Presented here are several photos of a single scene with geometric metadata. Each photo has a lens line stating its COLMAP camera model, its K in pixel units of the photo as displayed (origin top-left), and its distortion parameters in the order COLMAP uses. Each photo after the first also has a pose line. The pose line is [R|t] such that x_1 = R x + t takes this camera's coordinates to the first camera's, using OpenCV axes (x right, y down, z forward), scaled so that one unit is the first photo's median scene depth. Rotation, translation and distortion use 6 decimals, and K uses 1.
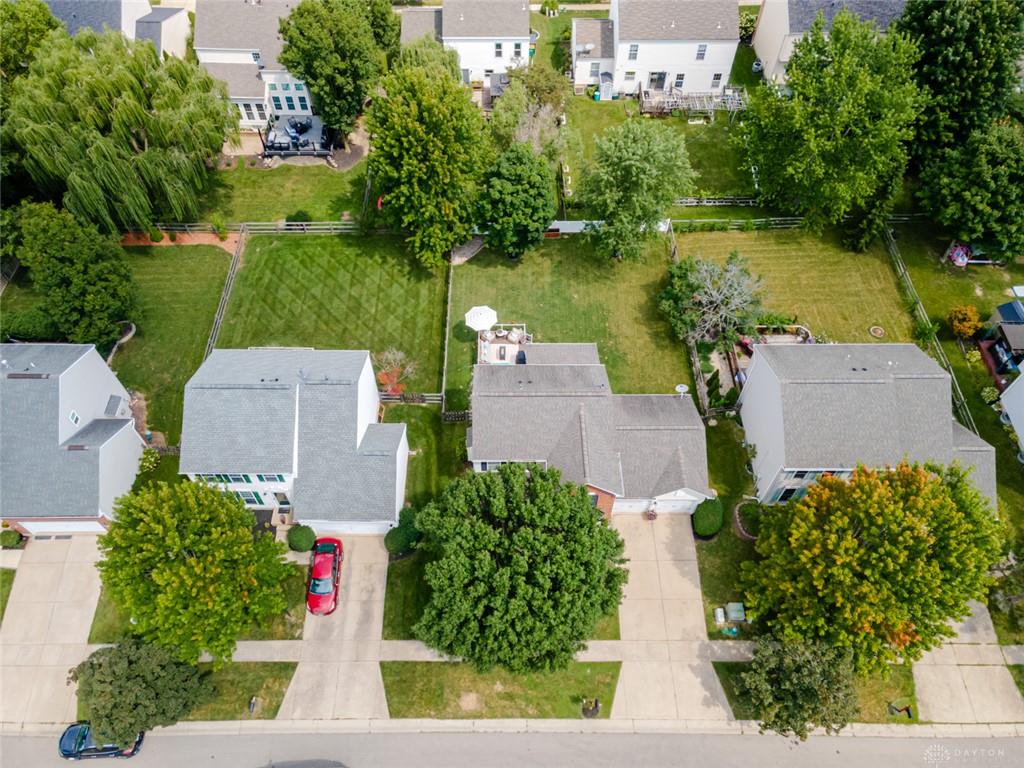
lens RADIAL K [[779.0, 0, 502.3], [0, 779.0, 386.0], [0, 0, 1]] dist [0.027538, -0.009288]
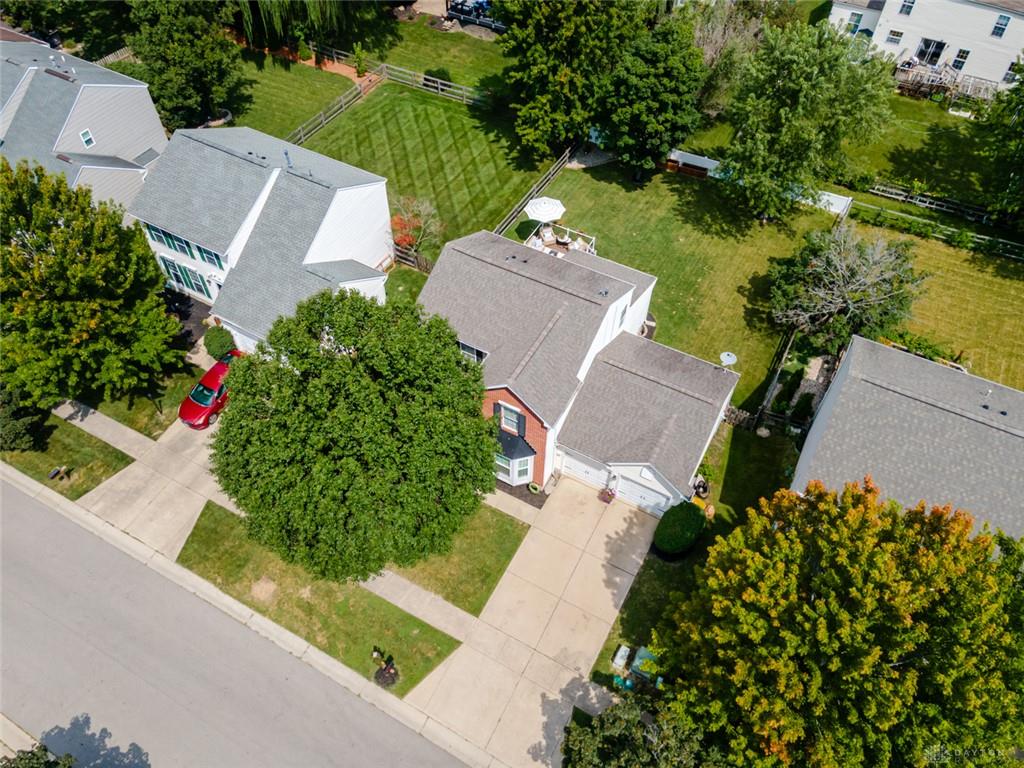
lens RADIAL K [[779.0, 0, 502.3], [0, 779.0, 386.0], [0, 0, 1]] dist [0.027538, -0.009288]
pose [[0.870012, 0.378712, -0.315683, 0.260895], [-0.401164, 0.915982, -0.006729, 0.104072], [0.286611, 0.132495, 0.948841, 0.247387]]
